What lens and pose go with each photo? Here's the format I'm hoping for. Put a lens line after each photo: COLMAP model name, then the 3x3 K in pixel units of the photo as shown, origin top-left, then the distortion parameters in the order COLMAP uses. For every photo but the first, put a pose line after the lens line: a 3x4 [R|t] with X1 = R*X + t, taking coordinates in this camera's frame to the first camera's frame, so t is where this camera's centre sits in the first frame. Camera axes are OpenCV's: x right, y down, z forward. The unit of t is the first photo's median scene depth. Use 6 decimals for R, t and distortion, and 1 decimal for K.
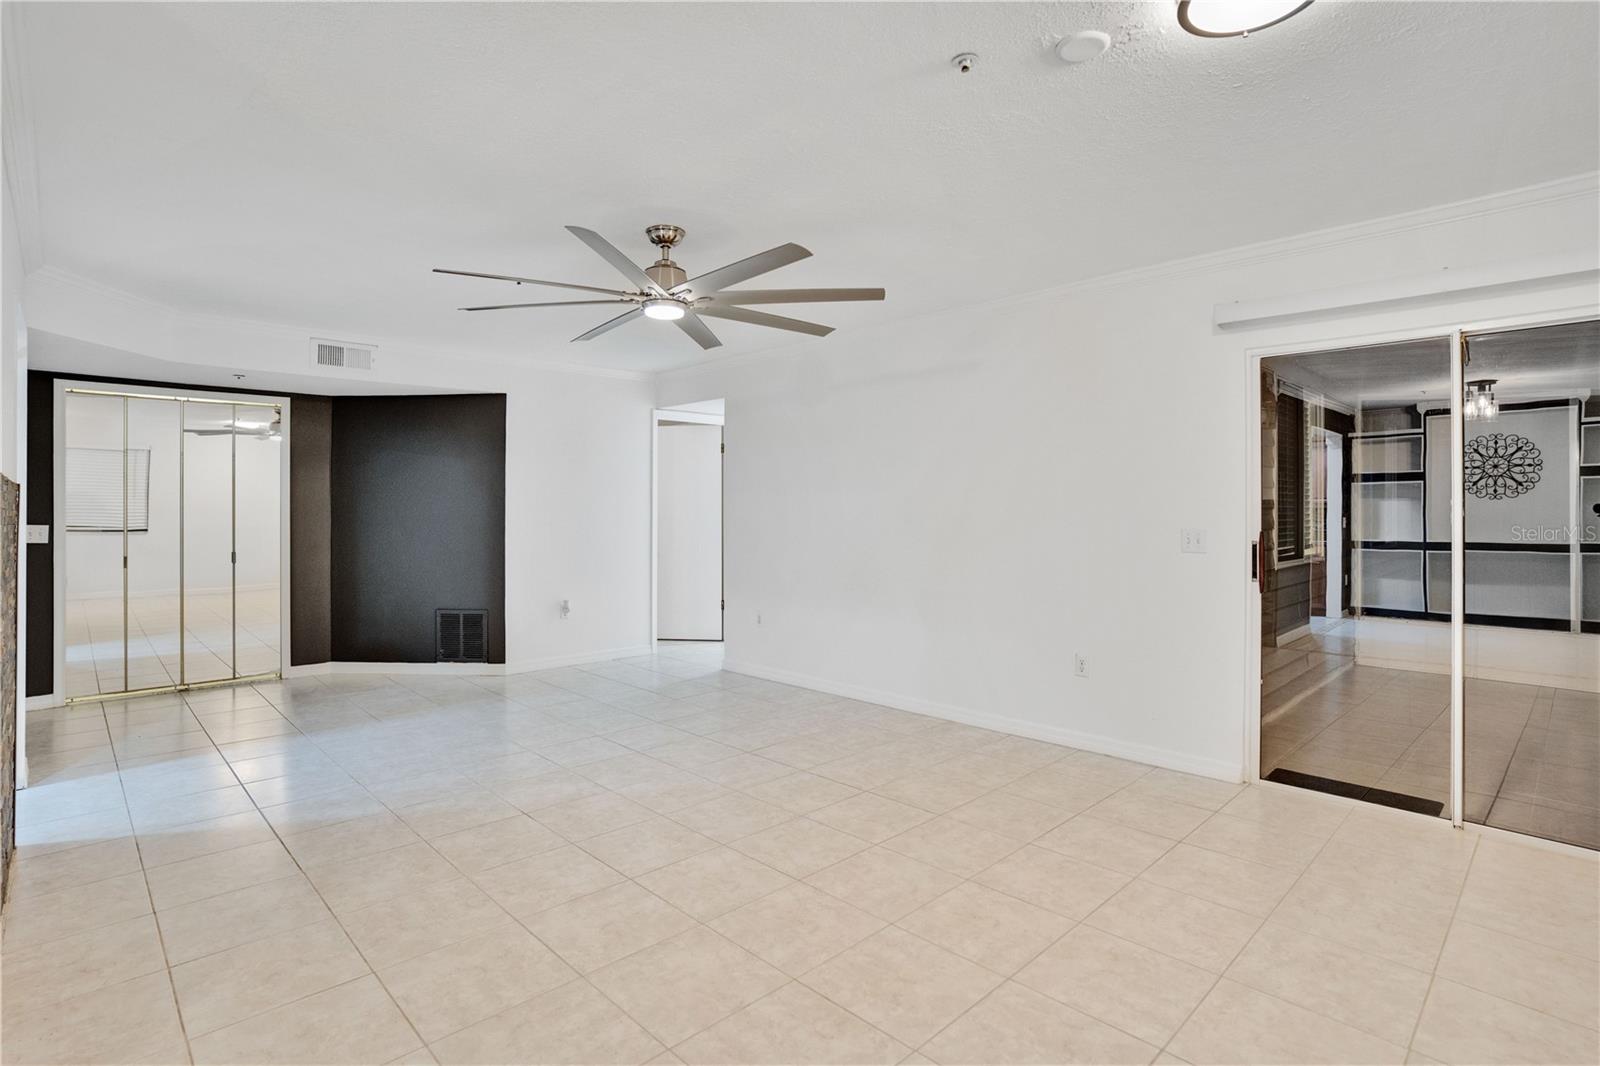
lens RADIAL K [[796.6, 0, 796.8], [0, 796.6, 516.0], [0, 0, 1]] dist [-0.076735, 0.039026]
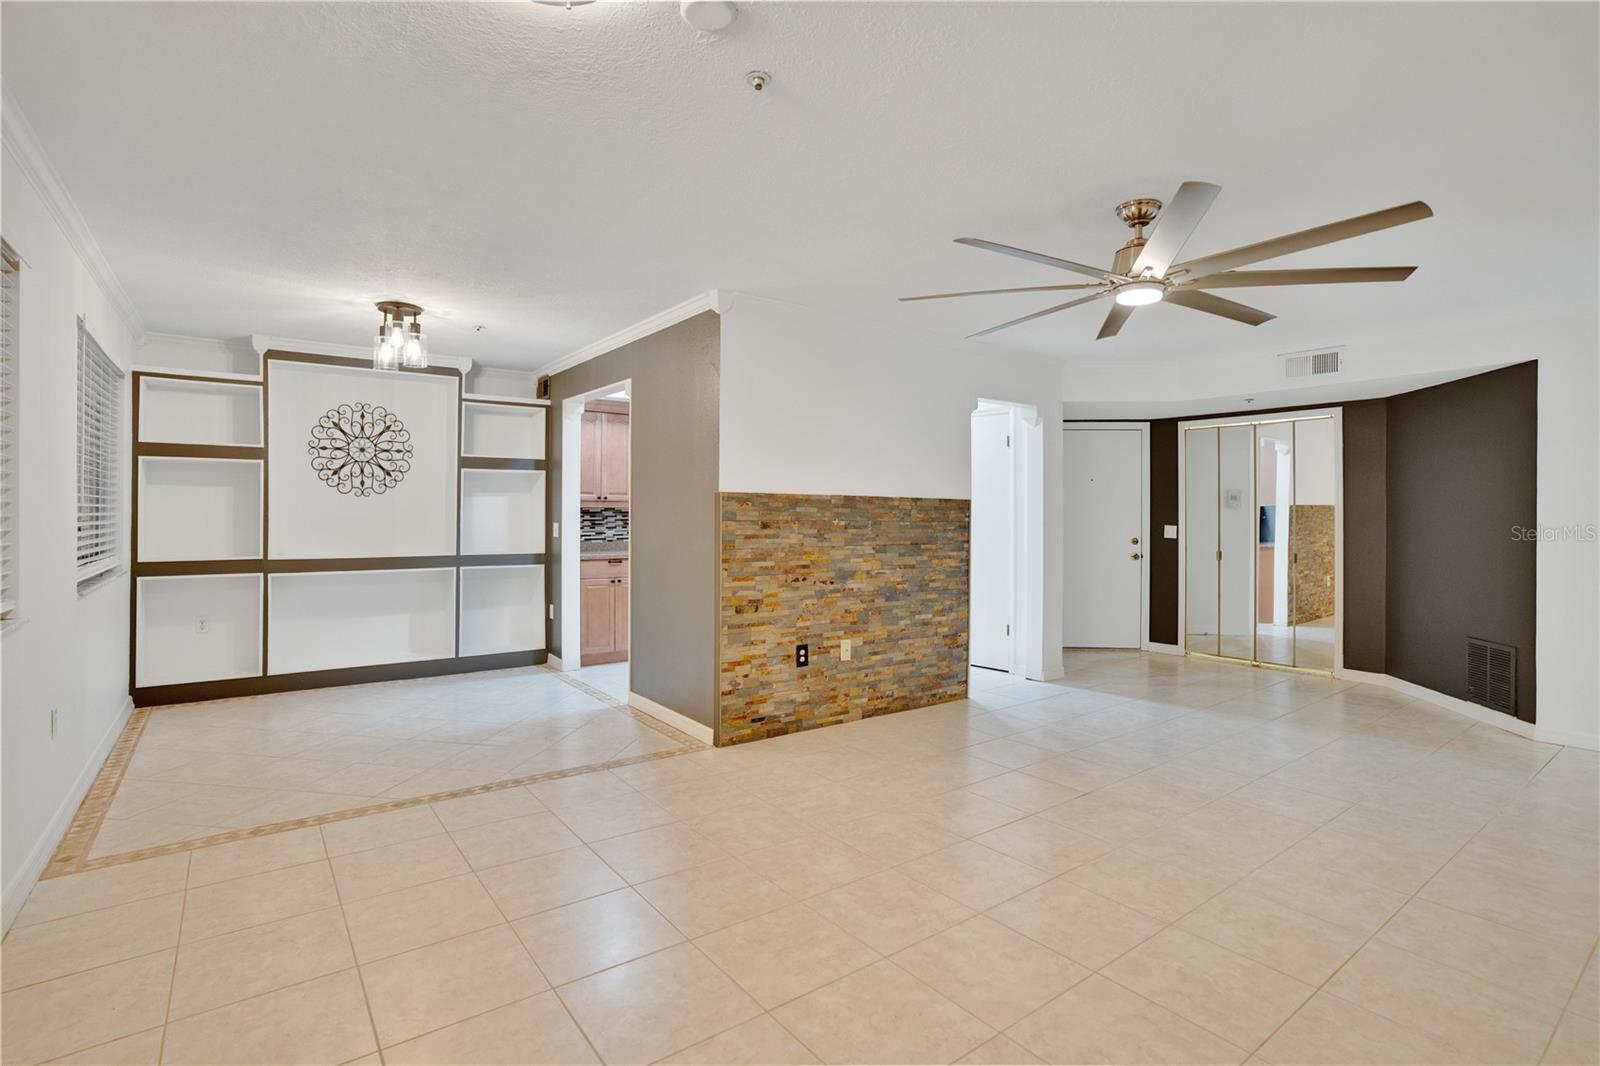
lens RADIAL K [[770.1, 0, 803.0], [0, 770.1, 516.0], [0, 0, 1]] dist [-0.068168, 0.033167]
pose [[-0.124098, 0.002718, -0.992266, 0.499435], [-0.011512, 0.999925, 0.004178, -0.004129], [0.992203, 0.011942, -0.124057, 0.489728]]
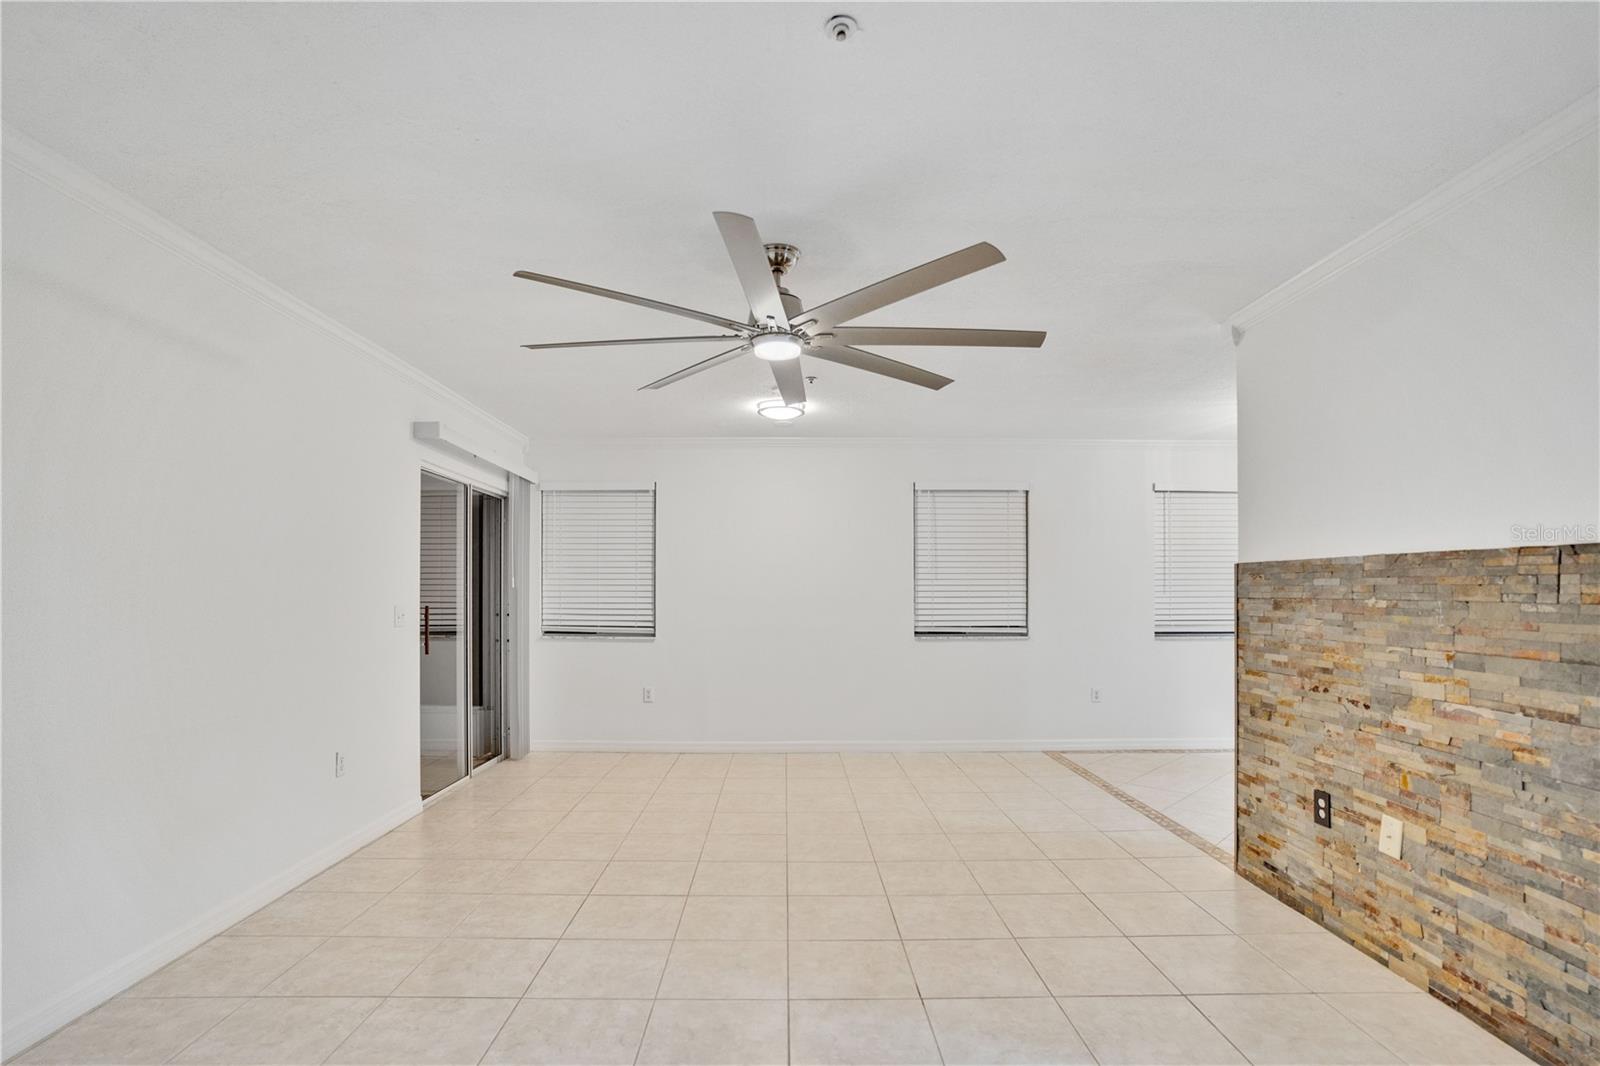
lens RADIAL K [[766.2, 0, 801.3], [0, 766.2, 591.4], [0, 0, 1]] dist [-0.053810, 0.033545]
pose [[-0.736776, 0.000196, 0.676137, -0.496769], [0.002619, 0.999993, 0.002564, -0.003094], [-0.676132, 0.003660, -0.736771, 1.067591]]
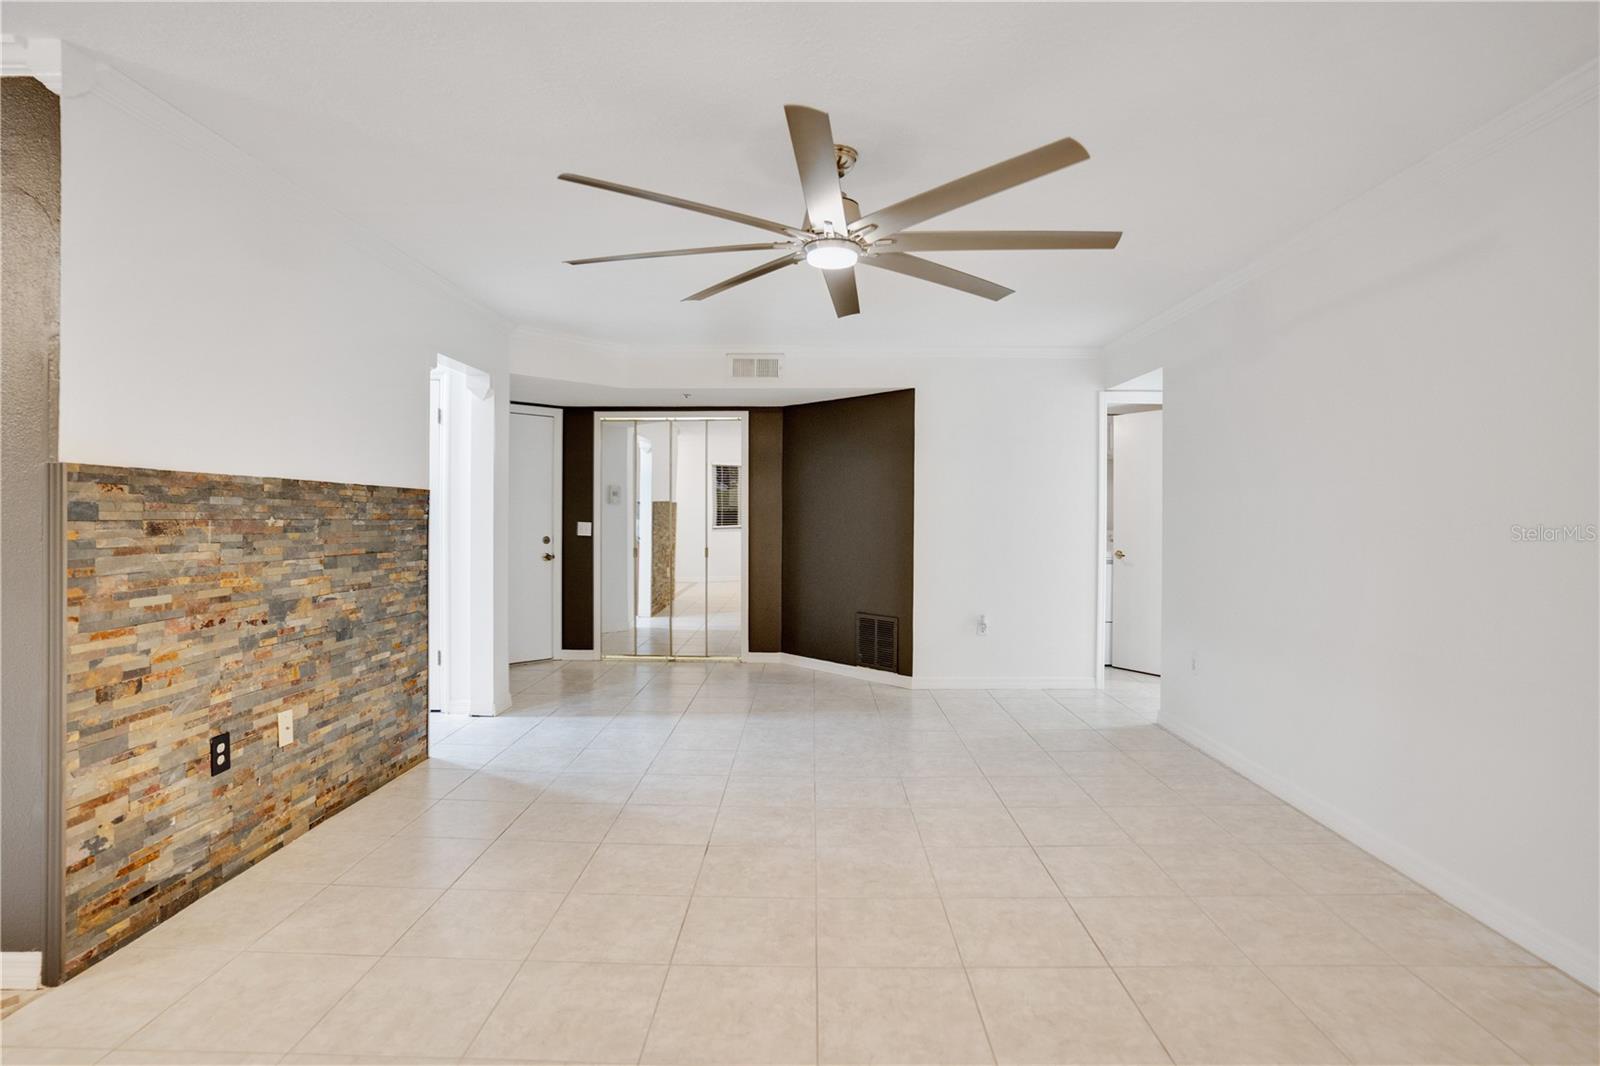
lens RADIAL K [[796.6, 0, 796.8], [0, 796.6, 516.0], [0, 0, 1]] dist [-0.076735, 0.039026]
pose [[0.705749, 0.006664, -0.708431, 0.246430], [-0.011391, 0.999933, -0.001942, -0.000821], [0.708371, 0.009441, 0.705778, 0.284256]]
